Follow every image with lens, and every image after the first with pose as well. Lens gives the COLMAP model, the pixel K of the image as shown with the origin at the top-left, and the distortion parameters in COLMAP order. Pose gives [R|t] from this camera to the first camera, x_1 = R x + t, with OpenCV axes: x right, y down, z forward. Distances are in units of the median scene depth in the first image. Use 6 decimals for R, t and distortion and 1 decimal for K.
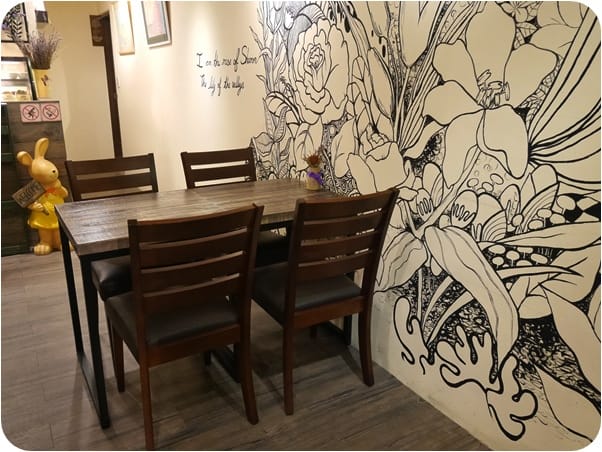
lens RADIAL K [[501.3, 0, 299.4], [0, 501.3, 224.6], [0, 0, 1]] dist [-0.021278, 0.010144]
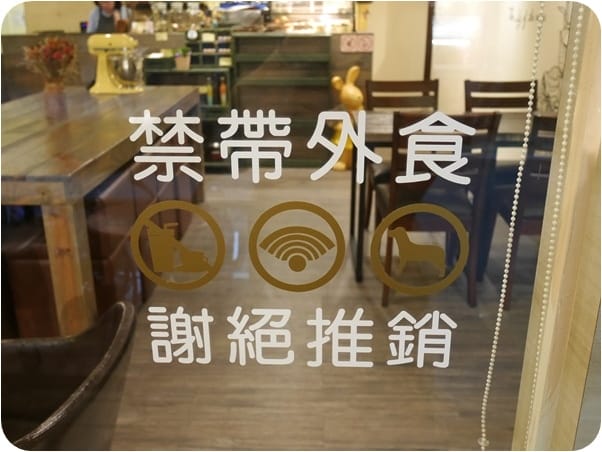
lens RADIAL K [[613.3, 0, 300.1], [0, 613.3, 226.0], [0, 0, 1]] dist [-0.003414, 0.000000]
pose [[0.840656, 0.170667, -0.513974, 0.244438], [-0.148311, 0.985315, 0.084600, 0.132276], [0.520865, 0.005109, 0.853624, -0.385252]]
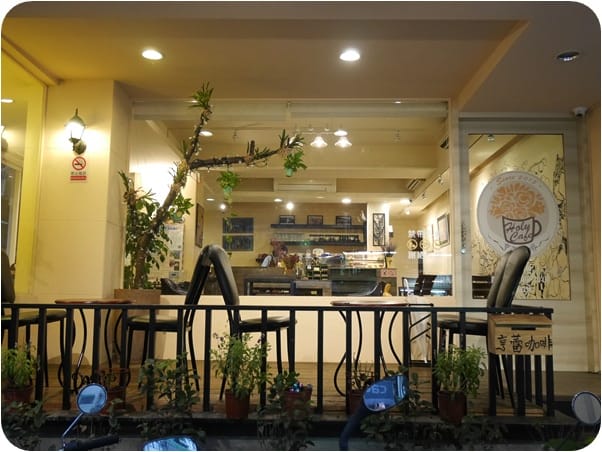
lens RADIAL K [[538.0, 0, 298.0], [0, 538.0, 226.7], [0, 0, 1]] dist [-0.000636, -0.000605]
pose [[0.848164, -0.056646, -0.526697, 0.726538], [-0.160402, 0.920128, -0.357262, 0.872323], [0.504866, 0.387500, 0.771333, -1.977670]]
